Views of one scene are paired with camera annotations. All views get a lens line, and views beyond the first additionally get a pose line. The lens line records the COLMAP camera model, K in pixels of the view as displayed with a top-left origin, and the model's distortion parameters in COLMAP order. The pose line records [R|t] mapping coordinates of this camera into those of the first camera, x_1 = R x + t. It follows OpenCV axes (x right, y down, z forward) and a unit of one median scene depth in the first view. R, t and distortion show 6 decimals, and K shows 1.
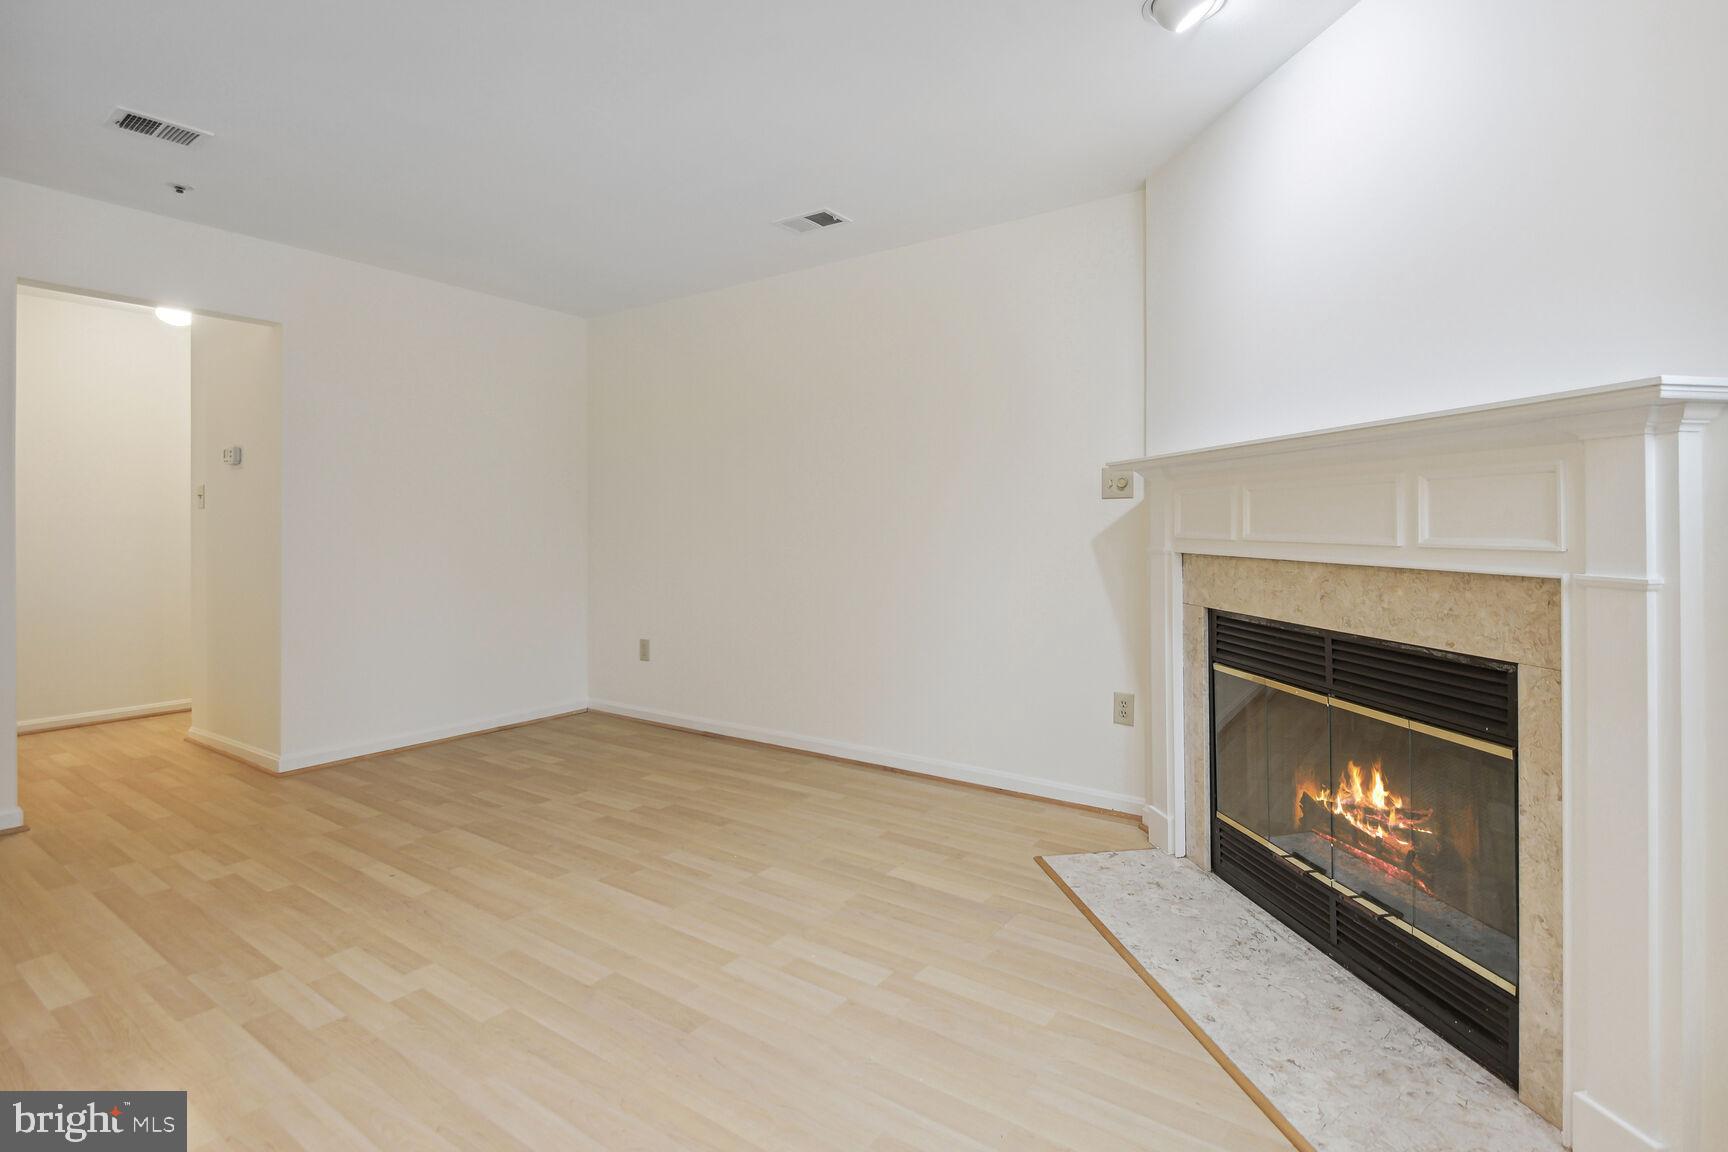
lens RADIAL K [[837.4, 0, 878.7], [0, 837.4, 519.6], [0, 0, 1]] dist [0.030221, -0.021302]
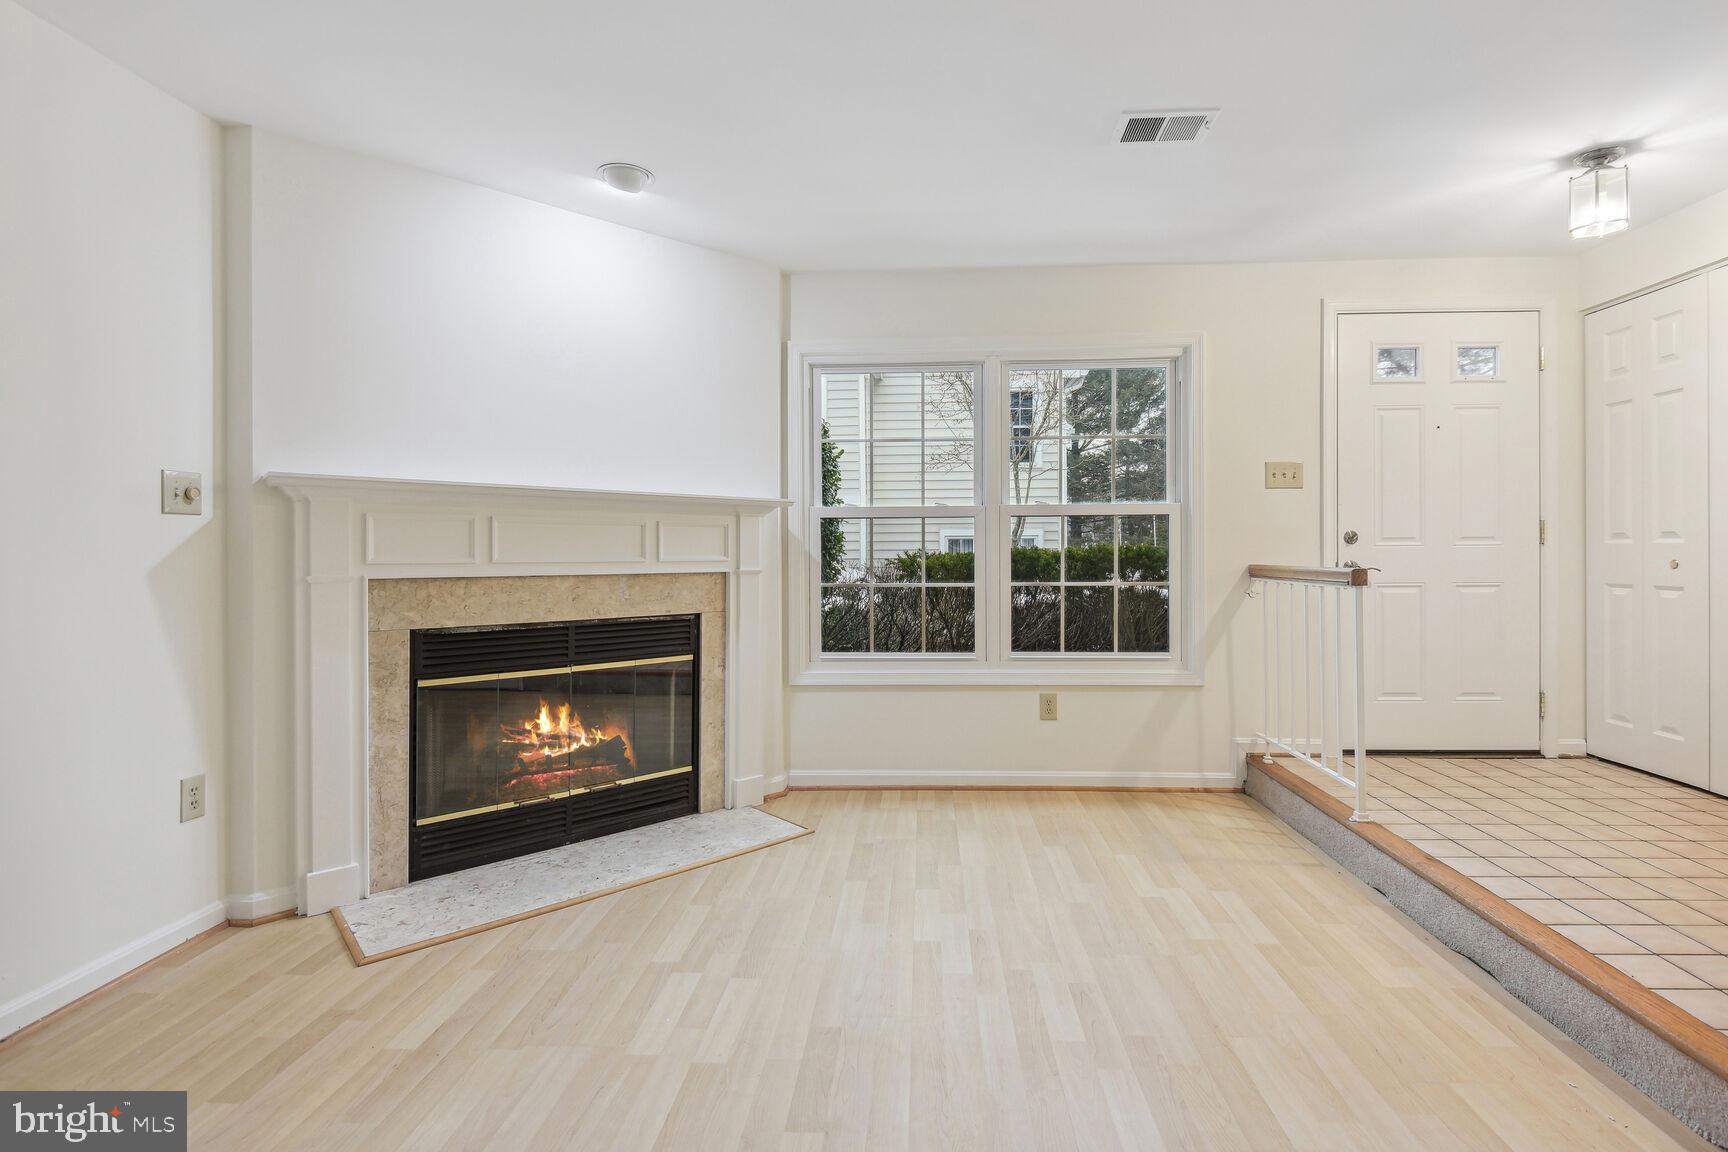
lens RADIAL K [[820.1, 0, 889.3], [0, 820.1, 557.1], [0, 0, 1]] dist [0.041699, -0.037707]
pose [[-0.533434, 0.001718, 0.845840, -0.776308], [0.002195, 0.999997, -0.000646, 0.017075], [-0.845839, 0.001512, -0.533436, 1.029140]]
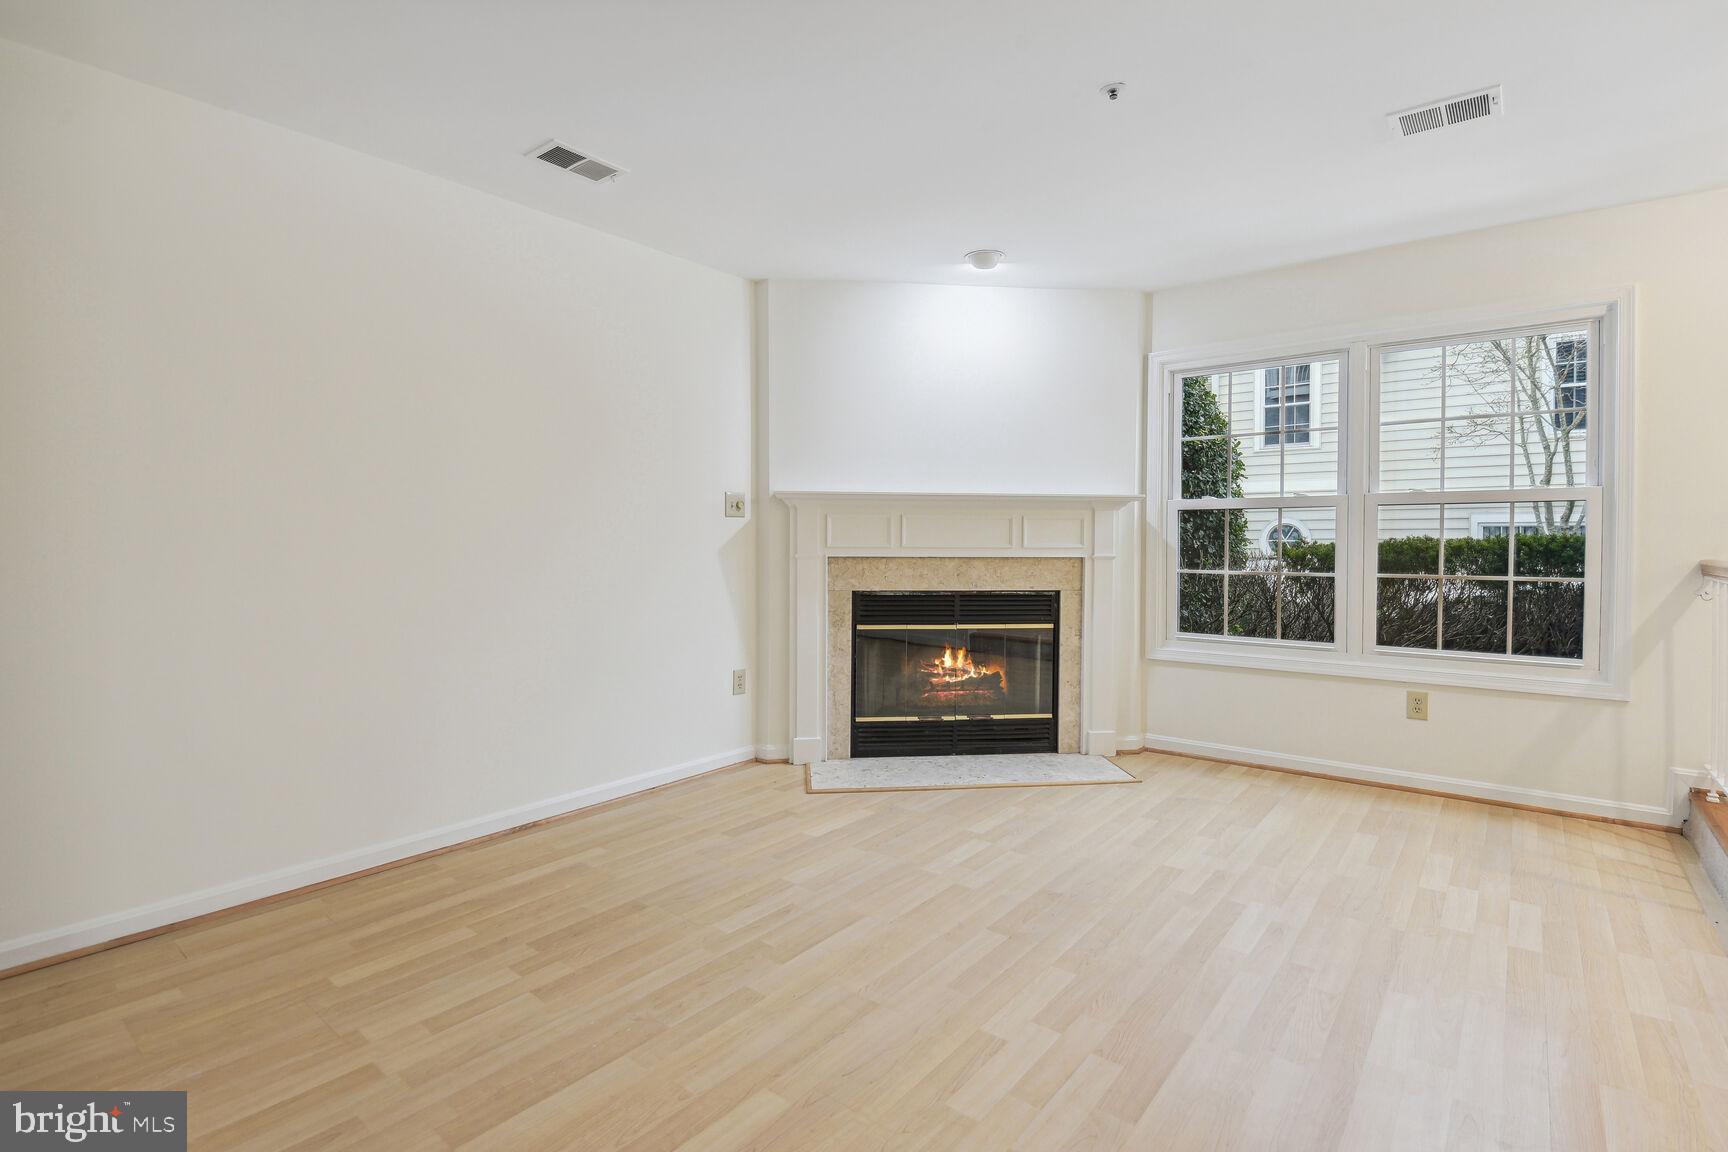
lens RADIAL K [[812.3, 0, 885.1], [0, 812.3, 563.0], [0, 0, 1]] dist [0.020475, -0.019322]
pose [[0.055042, -0.023722, 0.998202, -1.093884], [-0.007606, 0.999679, 0.024177, 0.015867], [-0.998455, -0.008923, 0.054844, 0.844162]]
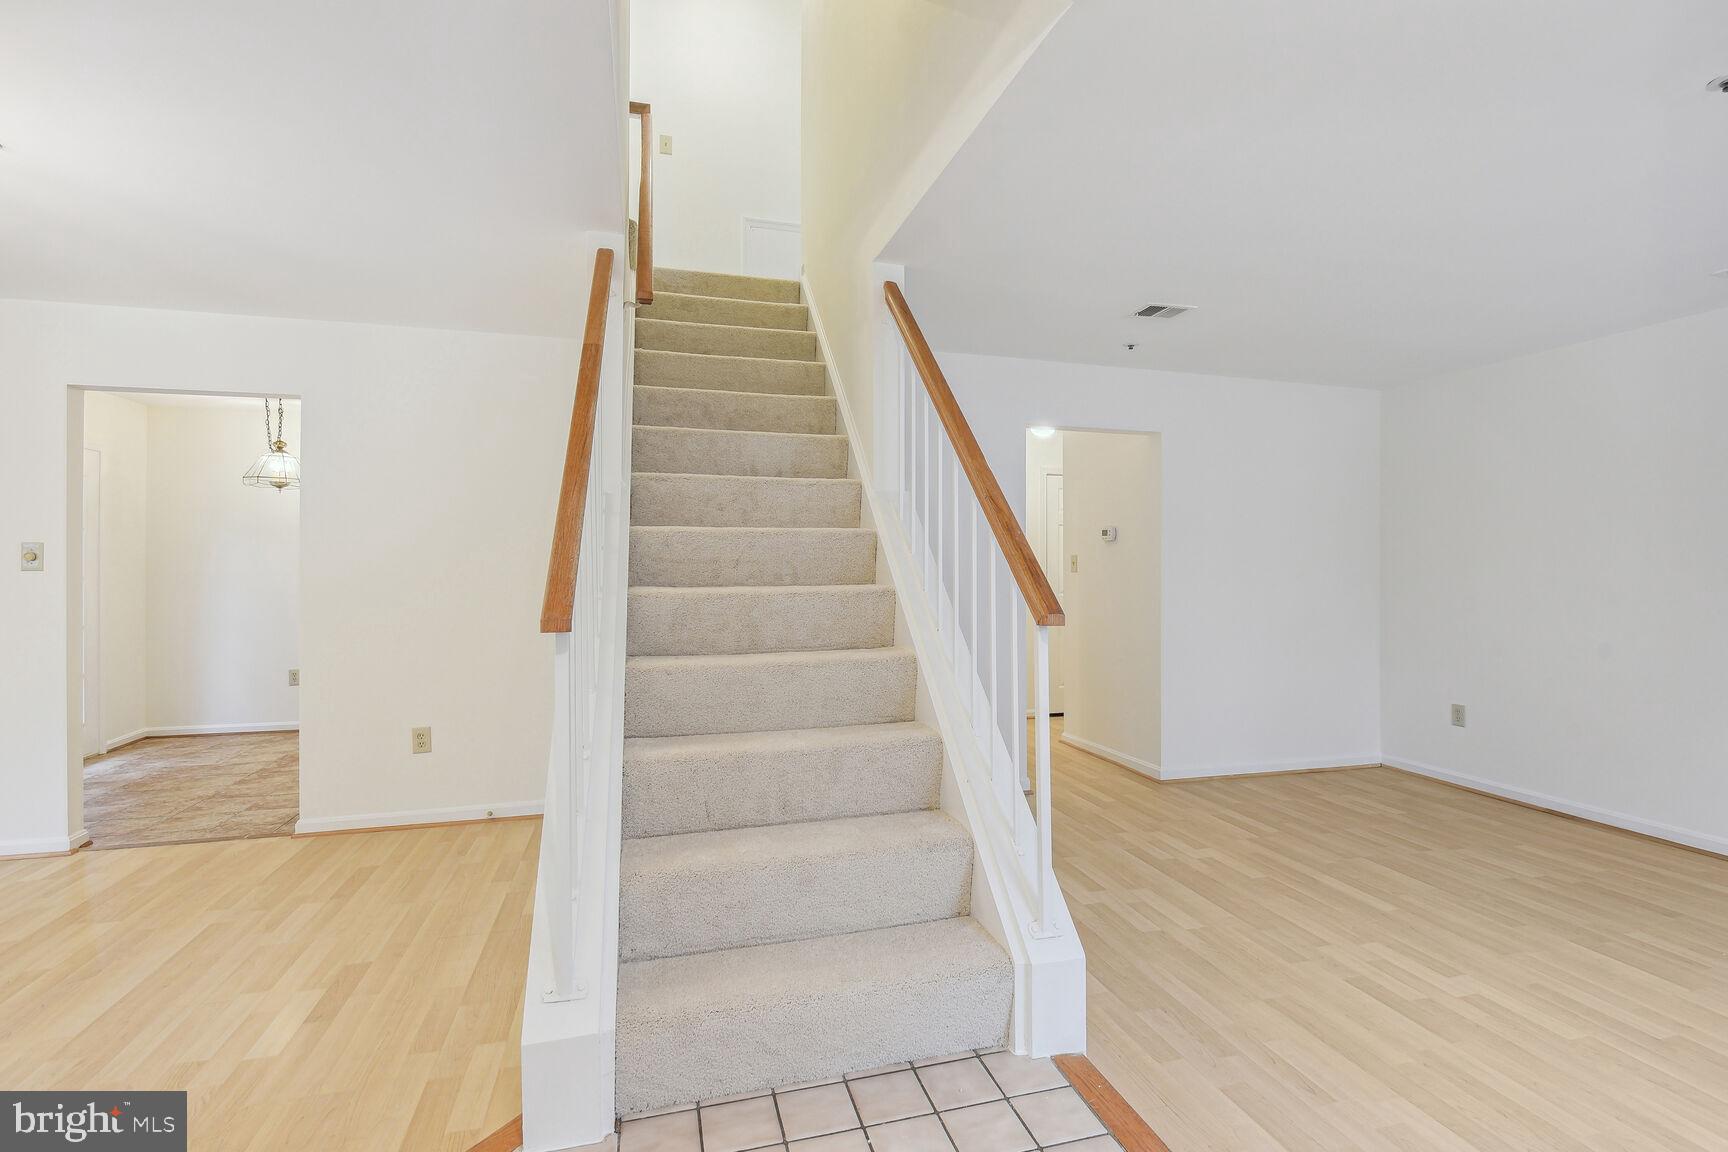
lens RADIAL K [[812.3, 0, 885.1], [0, 812.3, 563.0], [0, 0, 1]] dist [0.020475, -0.019322]
pose [[0.783646, 0.003281, -0.621199, -0.366859], [-0.002161, 0.999994, 0.002555, -0.048435], [0.621204, -0.000660, 0.783649, -0.331838]]
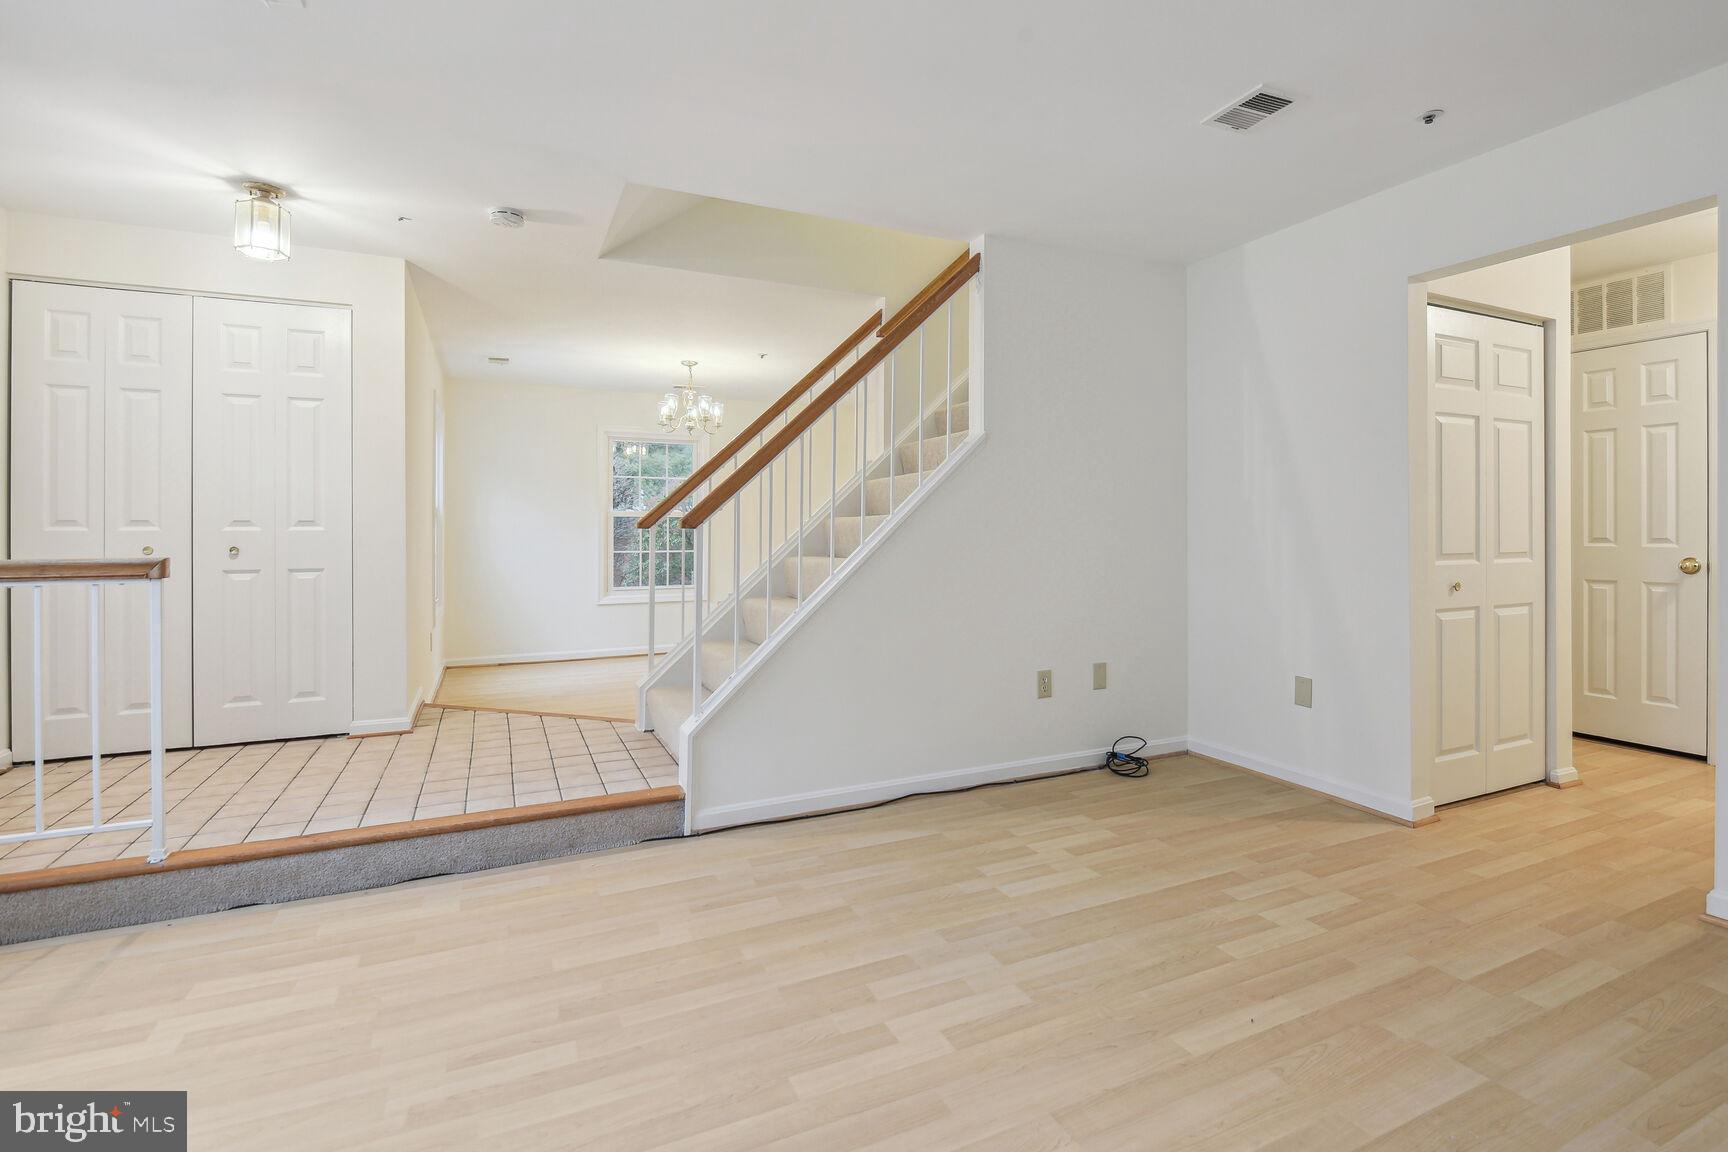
lens RADIAL K [[812.3, 0, 885.1], [0, 812.3, 563.0], [0, 0, 1]] dist [0.020475, -0.019322]
pose [[-0.489218, 0.039323, -0.871275, 0.141877], [0.013272, 0.999203, 0.037645, 0.014826], [0.872061, 0.006853, -0.489350, 1.058873]]
